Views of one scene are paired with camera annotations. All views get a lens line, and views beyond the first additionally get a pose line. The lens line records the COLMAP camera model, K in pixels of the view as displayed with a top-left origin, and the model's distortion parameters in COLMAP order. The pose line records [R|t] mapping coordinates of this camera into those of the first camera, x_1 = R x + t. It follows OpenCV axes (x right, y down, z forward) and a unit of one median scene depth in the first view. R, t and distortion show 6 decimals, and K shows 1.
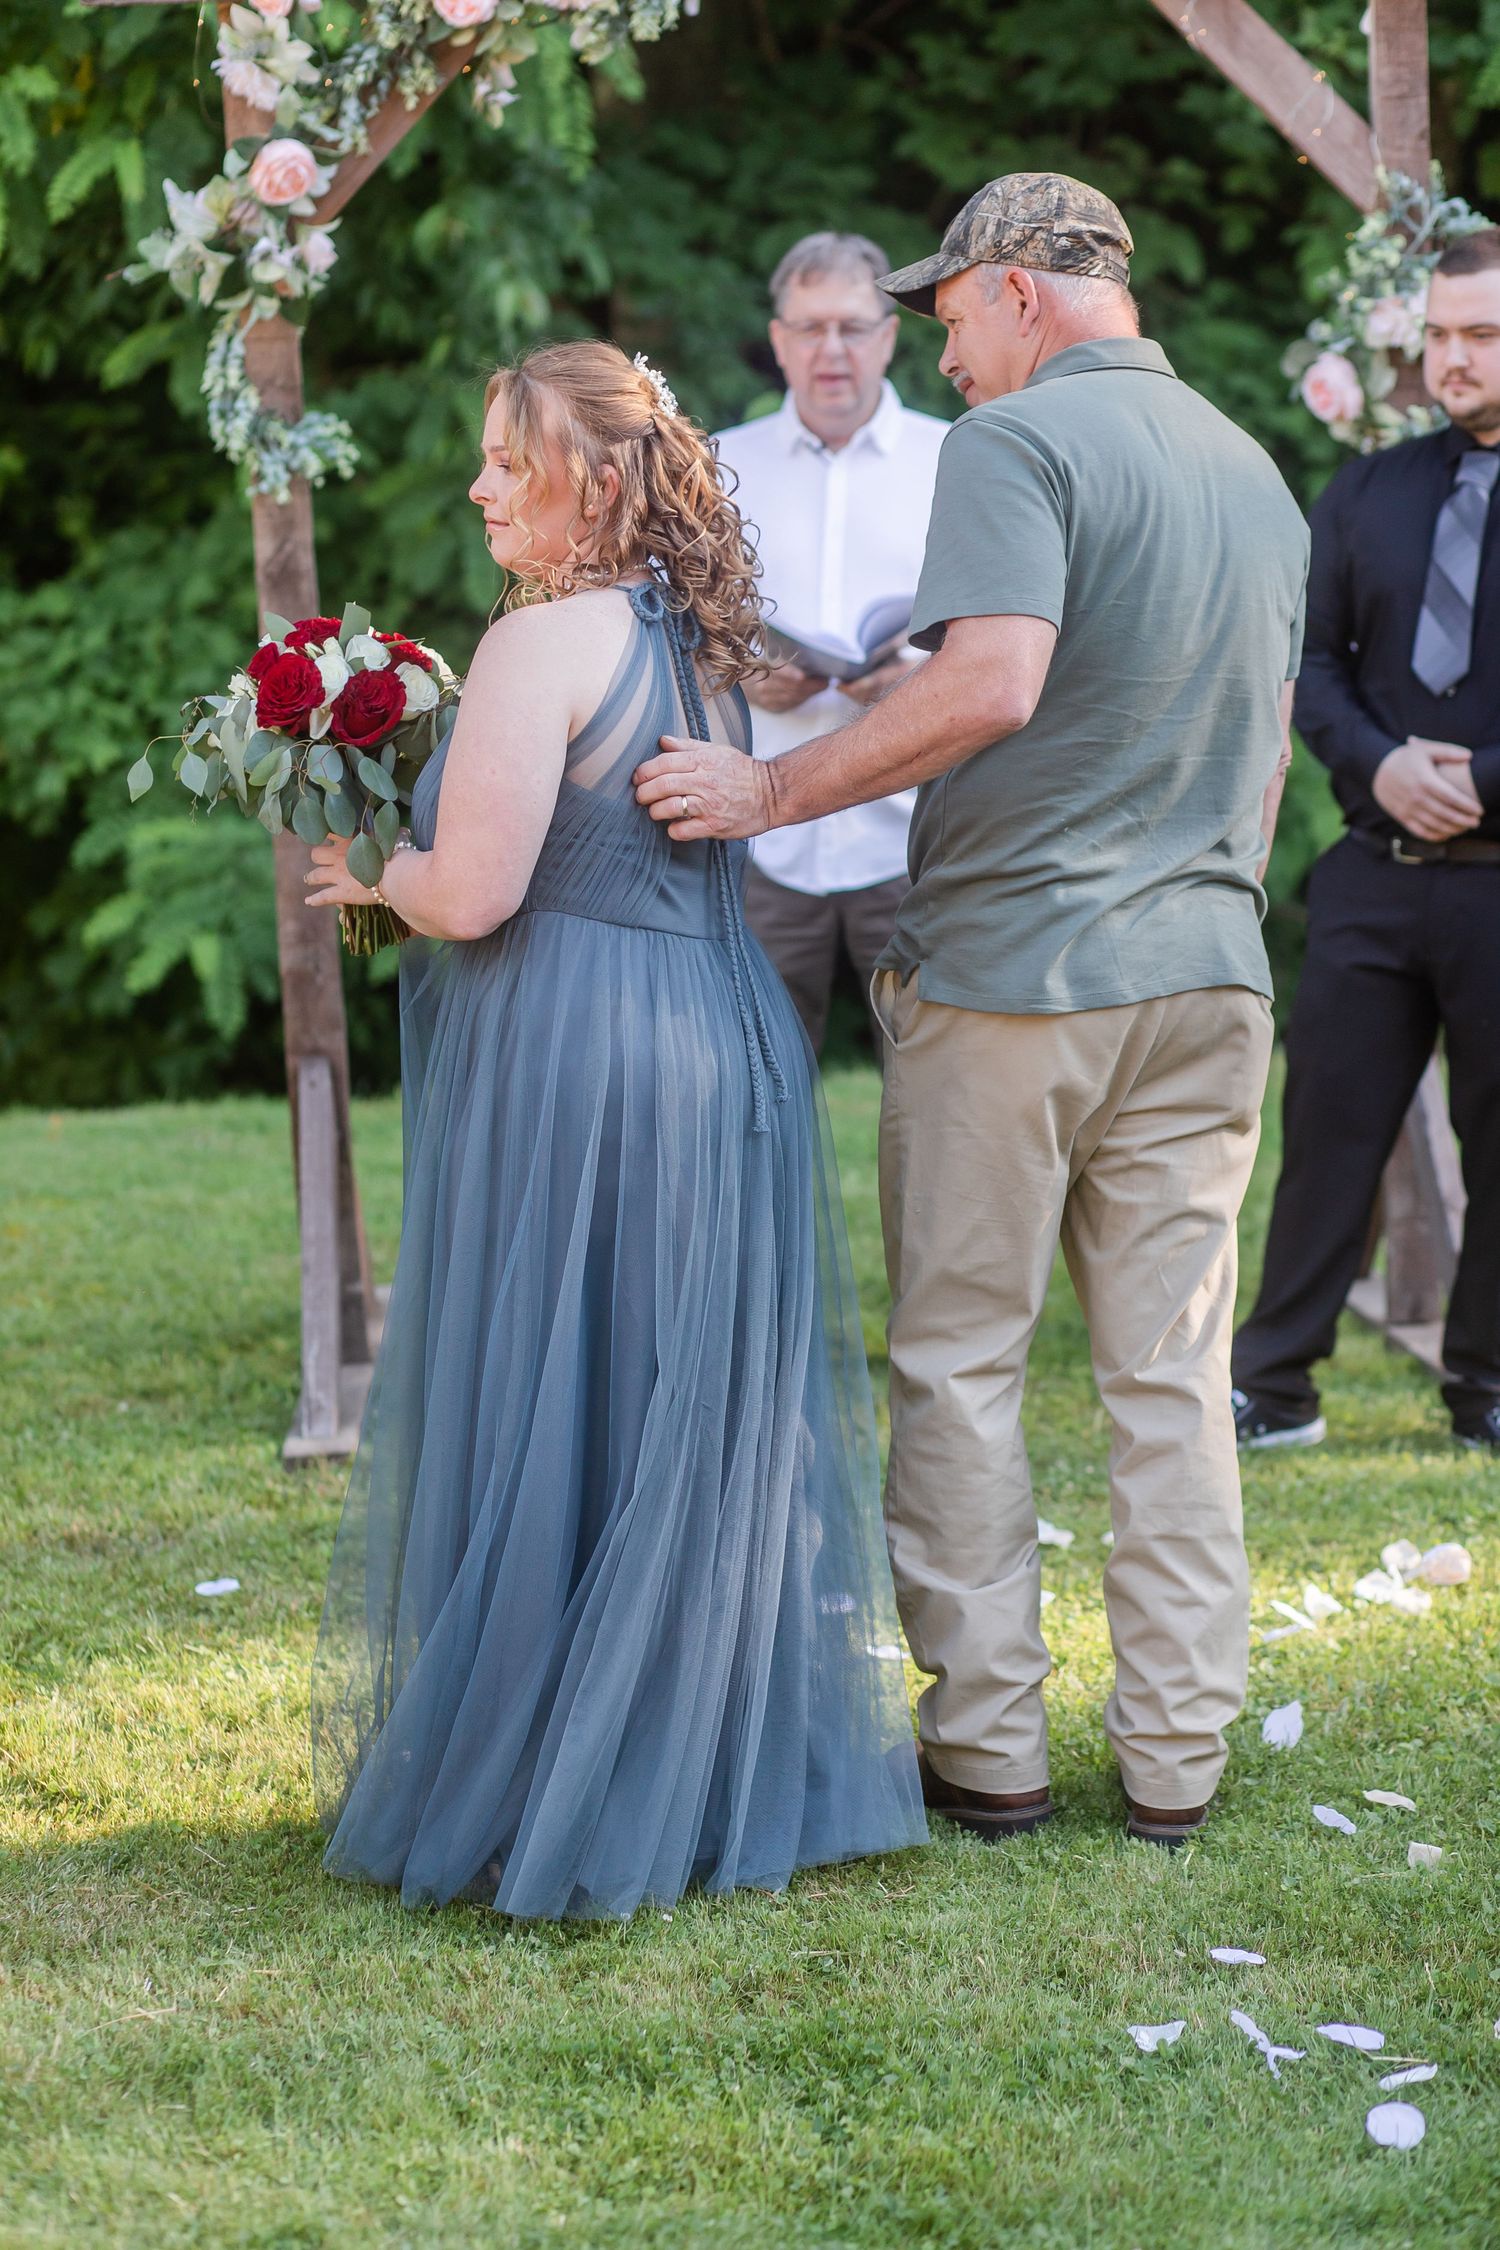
lens RADIAL K [[5319.6, 0, 794.7], [0, 5319.6, 1126.5], [0, 0, 1]] dist [0.076161, -0.108824]
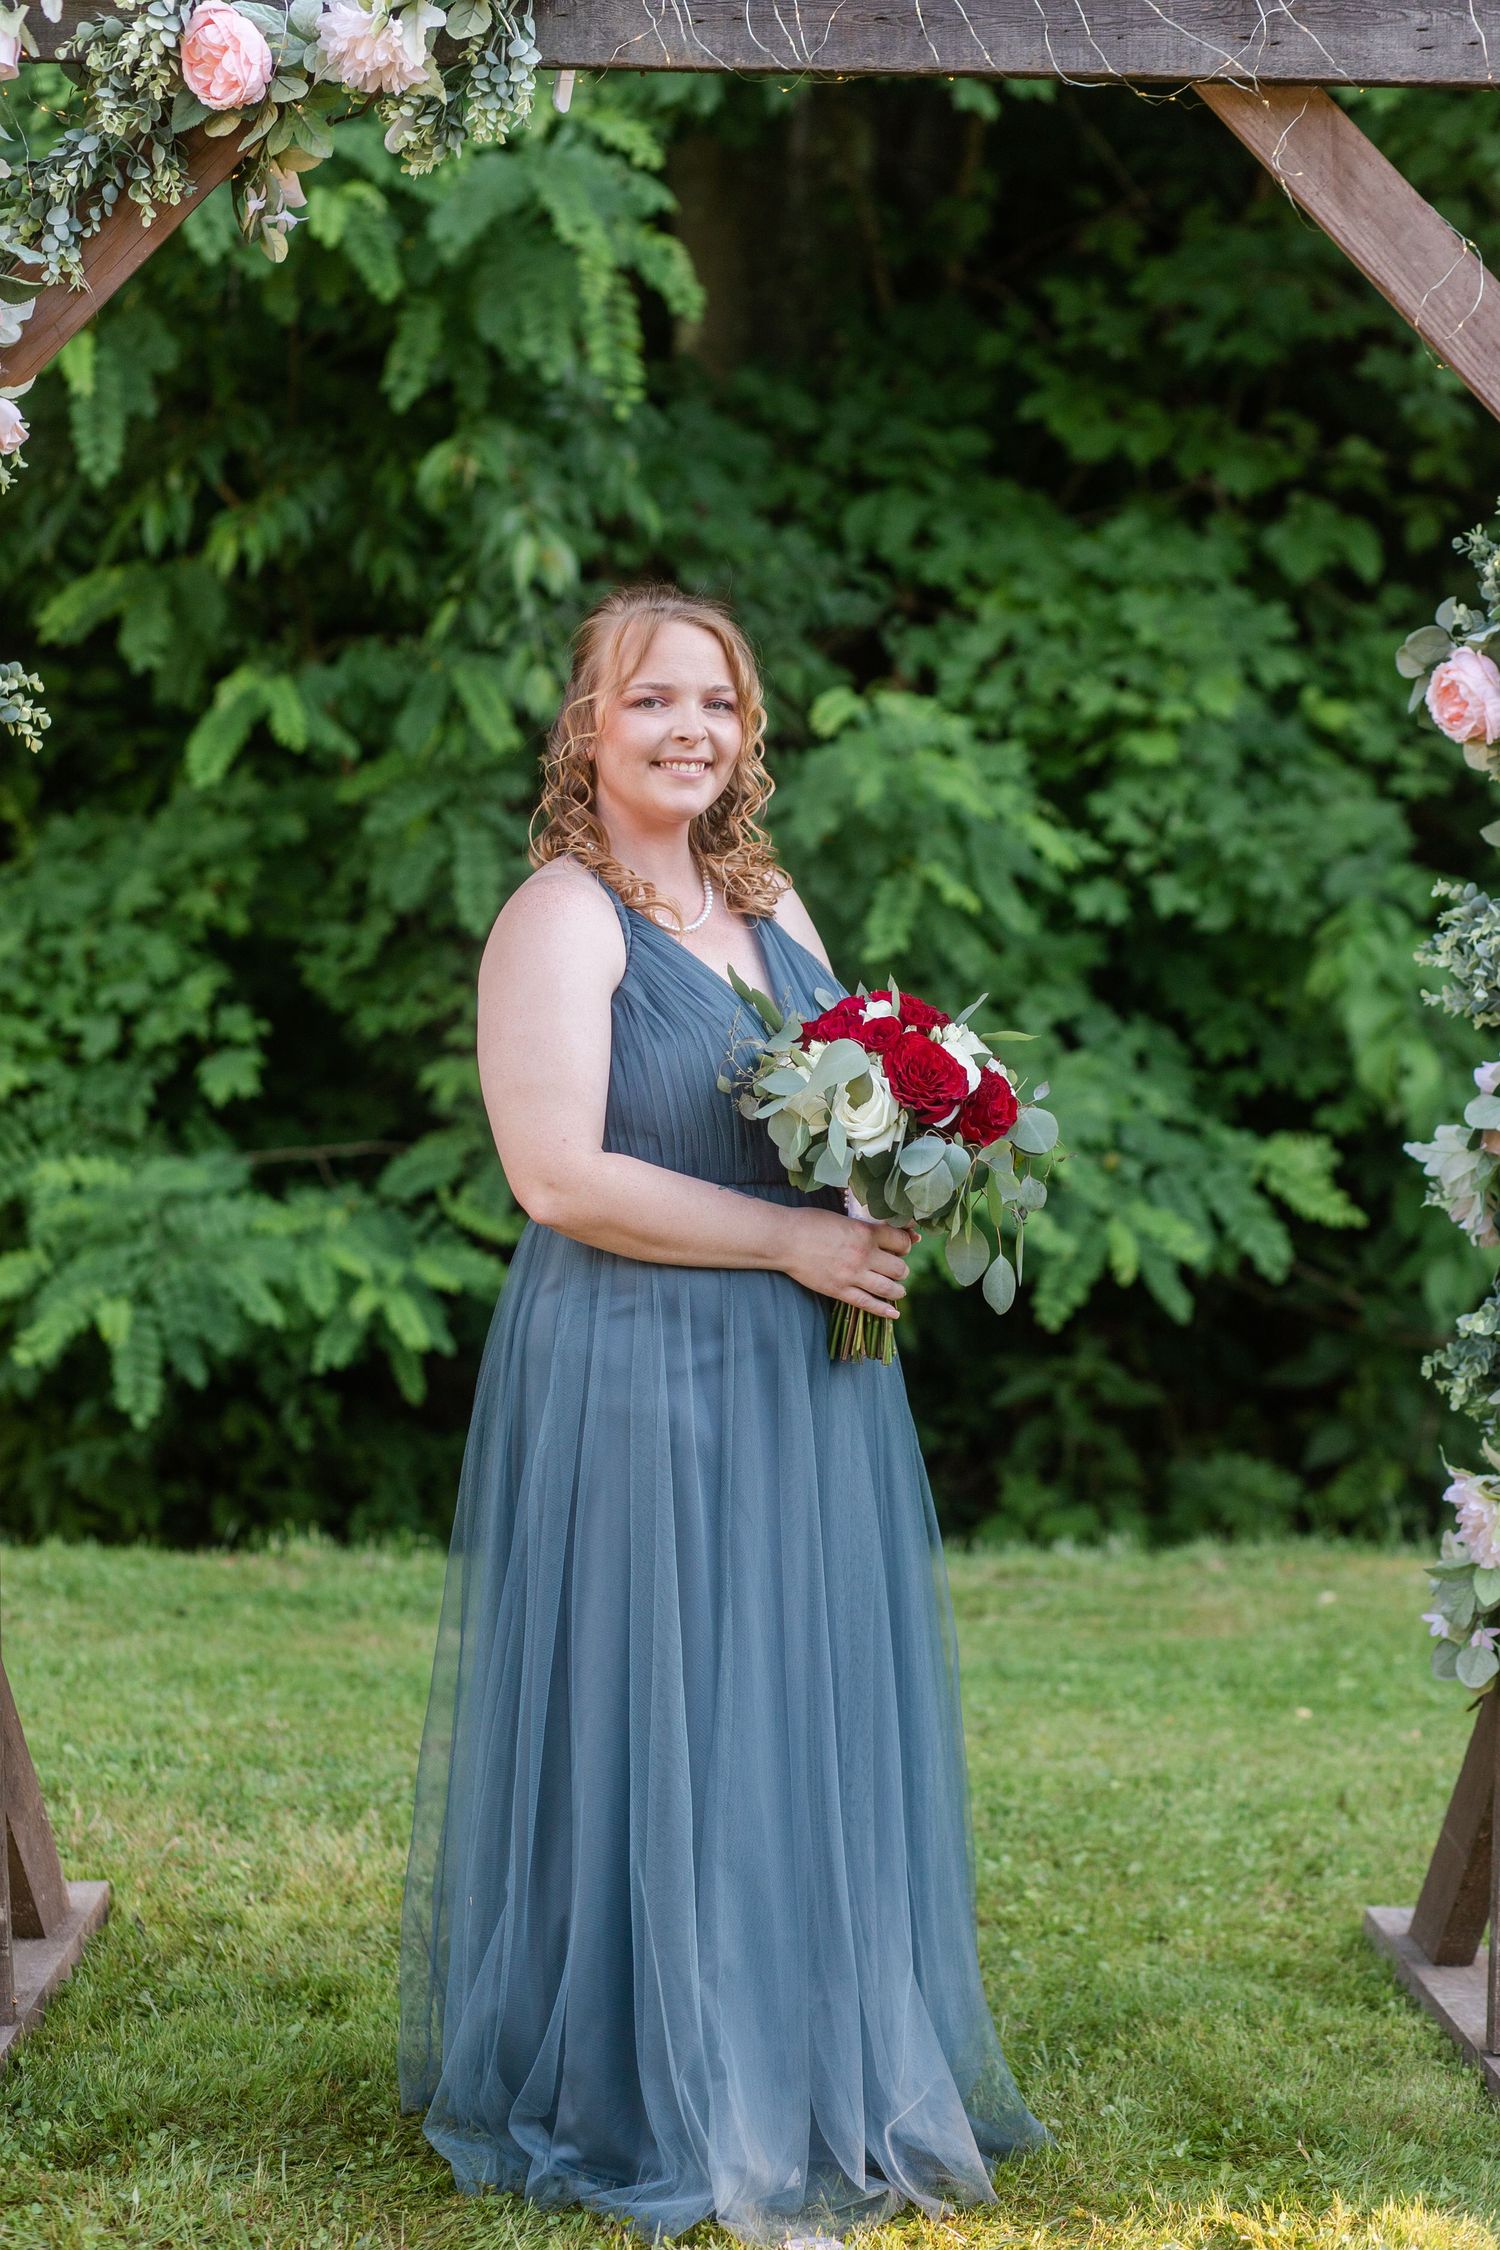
lens RADIAL K [[5393.8, 0, 750.0], [0, 5393.8, 1125.0], [0, 0, 1]] dist [0.032597, -0.140298]
pose [[0.997728, 0.053445, -0.041008, 0.040570], [-0.055808, 0.996707, -0.058821, -0.037636], [0.037729, 0.060976, 0.997426, 0.309037]]
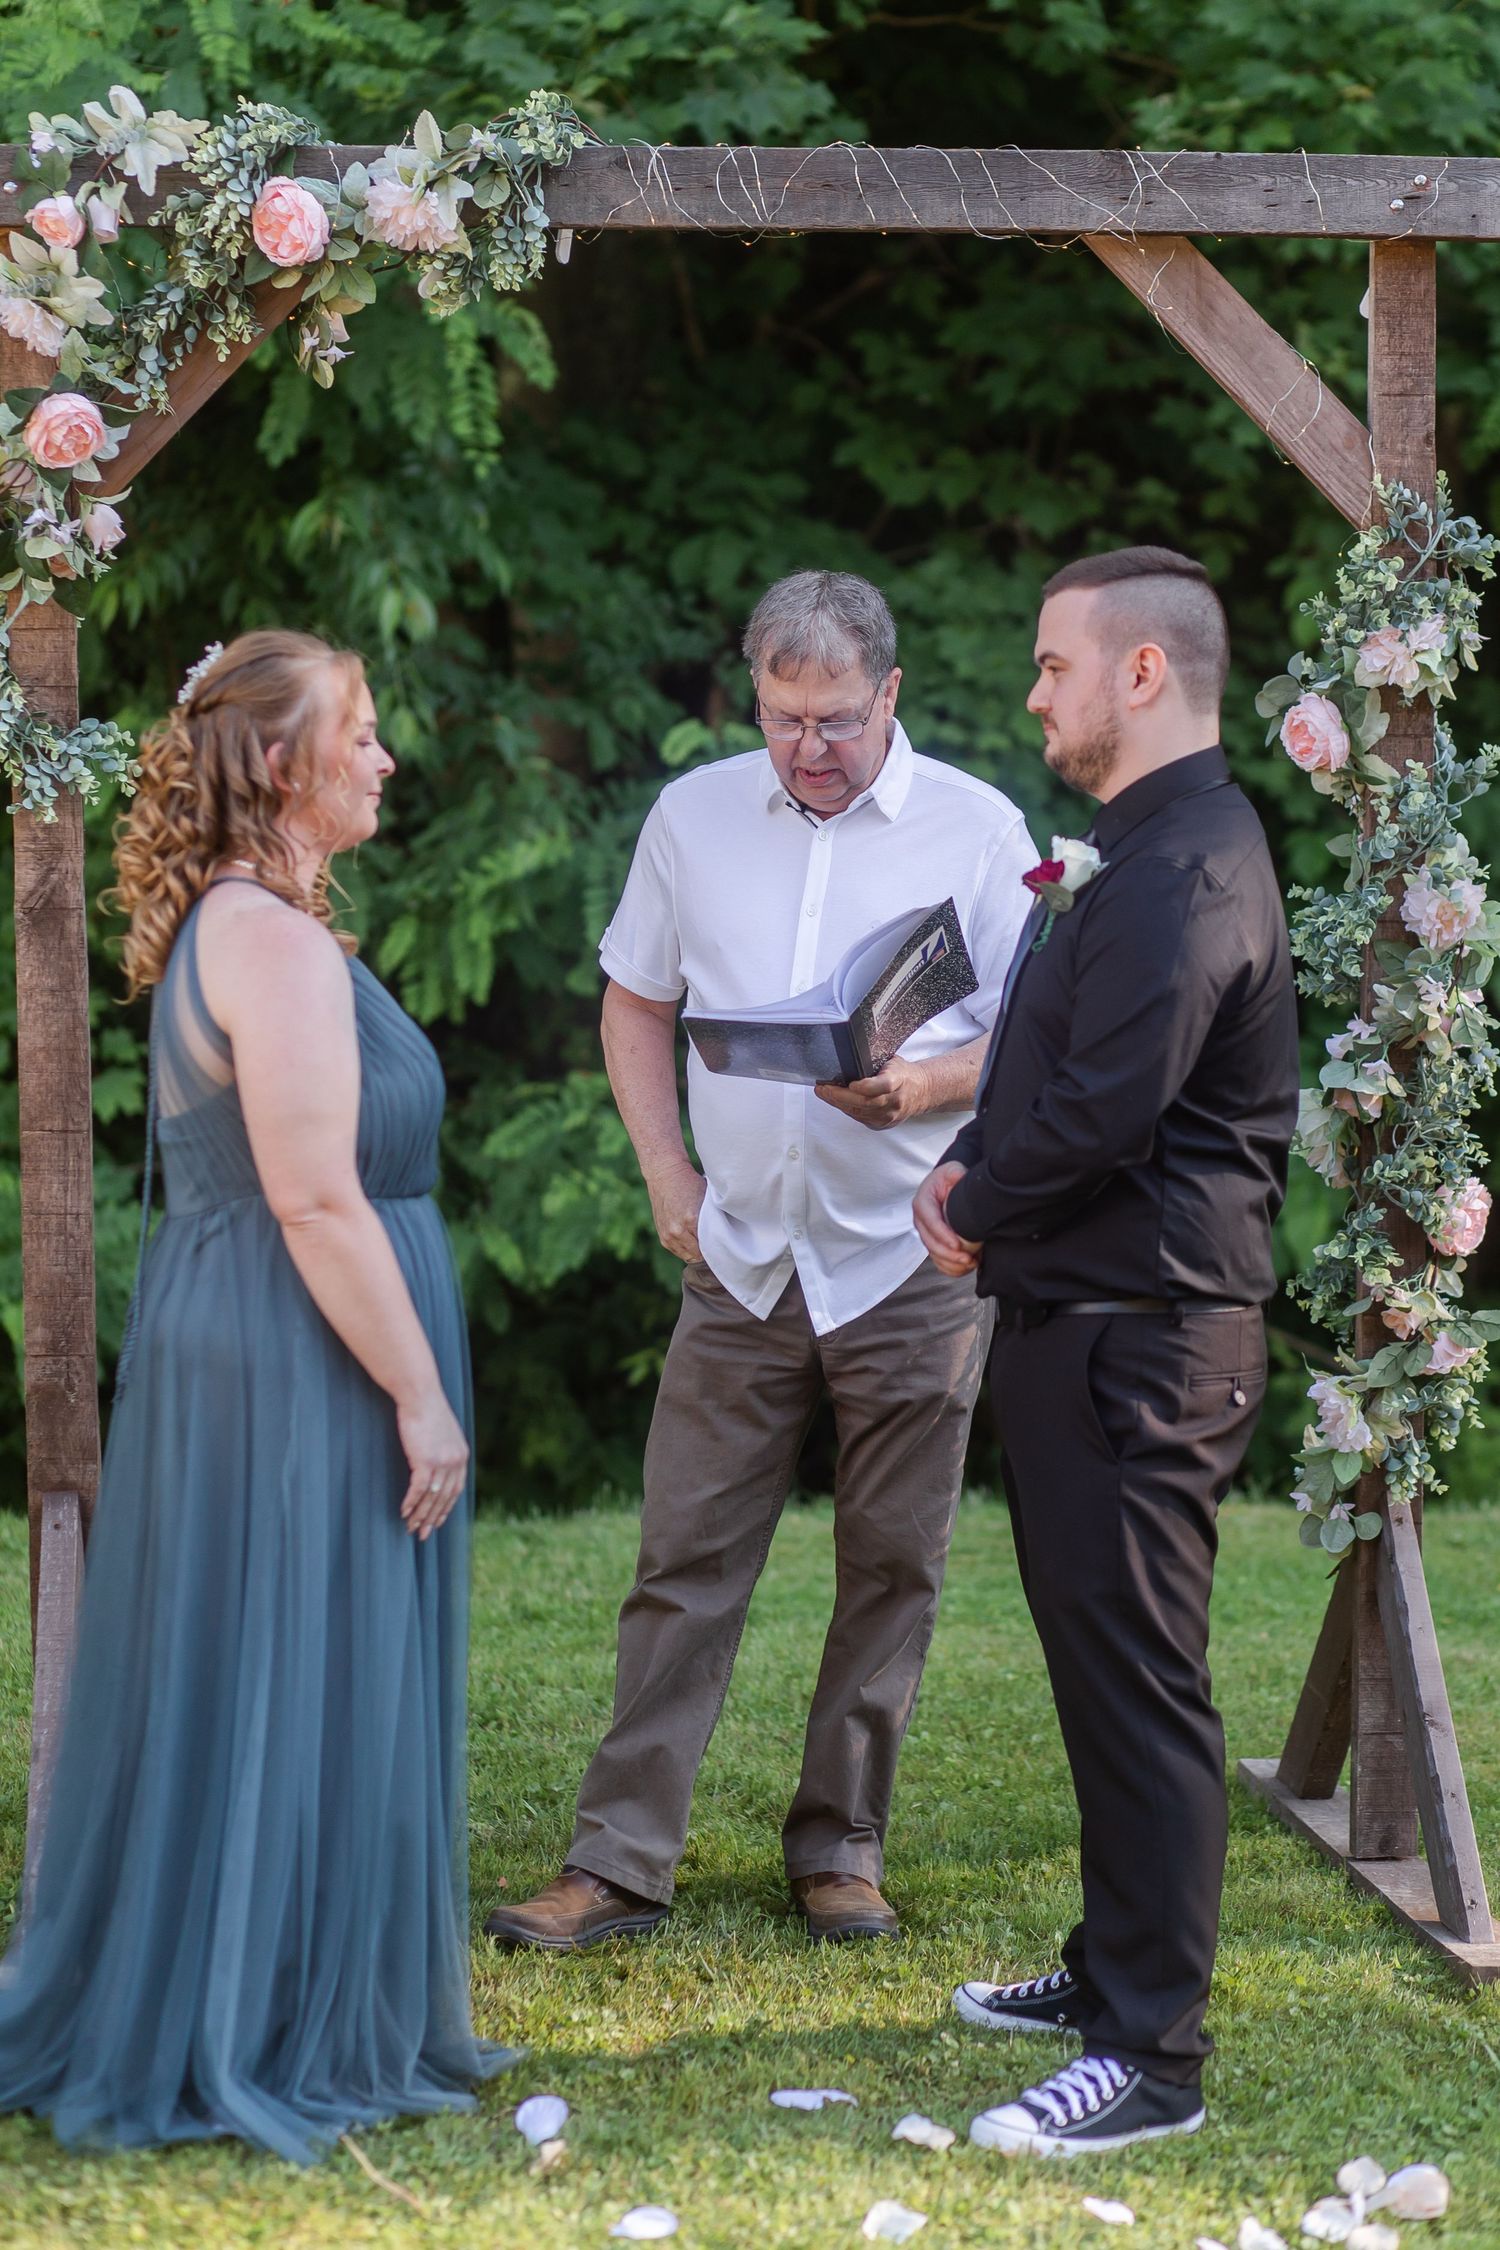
lens RADIAL K [[5494.7, 0, 818.3], [0, 5494.7, 1028.4], [0, 0, 1]] dist [0.022483, -0.206492]
pose [[0.999271, 0.034927, 0.015401, 0.011609], [-0.033515, 0.995901, -0.084013, -0.017502], [-0.018272, 0.083436, 0.996346, 0.148058]]
